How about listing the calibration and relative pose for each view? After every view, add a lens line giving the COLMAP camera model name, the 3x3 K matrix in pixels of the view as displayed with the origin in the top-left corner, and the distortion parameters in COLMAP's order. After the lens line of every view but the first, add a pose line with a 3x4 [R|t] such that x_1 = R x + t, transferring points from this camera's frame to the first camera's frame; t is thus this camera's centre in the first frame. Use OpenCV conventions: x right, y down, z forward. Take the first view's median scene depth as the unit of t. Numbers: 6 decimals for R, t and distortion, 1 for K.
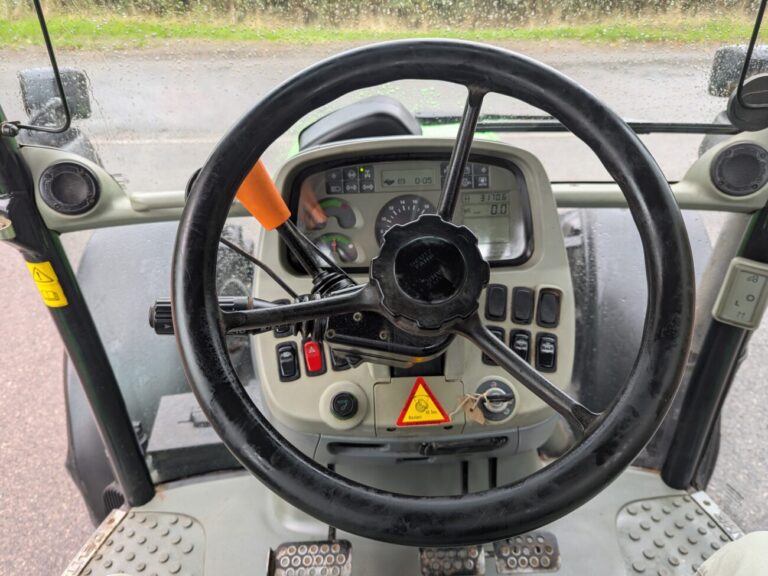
lens RADIAL K [[563.2, 0, 384.0], [0, 563.2, 288.0], [0, 0, 1]] dist [0.049284, 0.000174]
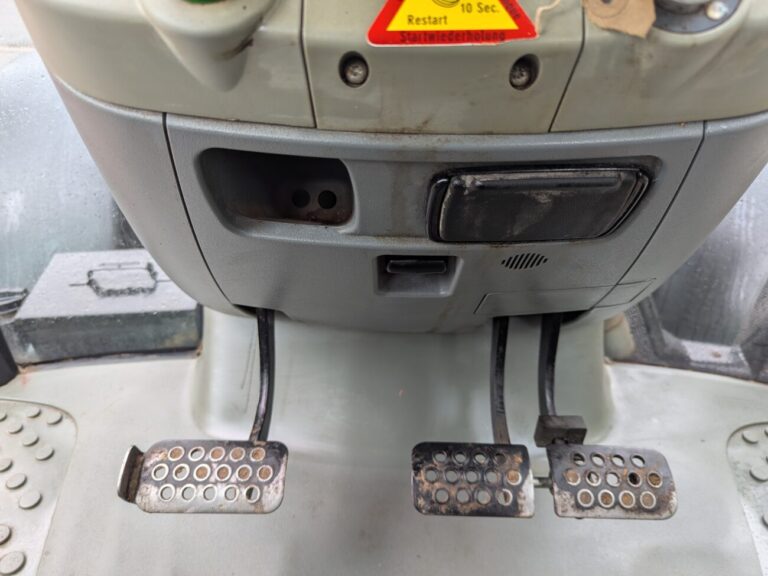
lens RADIAL K [[571.6, 0, 384.0], [0, 571.6, 288.0], [0, 0, 1]] dist [0.024462, -0.008406]
pose [[0.998432, 0.055407, -0.007938, 0.029843], [-0.054684, 0.995839, 0.072905, 0.256161], [0.011945, -0.072356, 0.997307, 0.475783]]
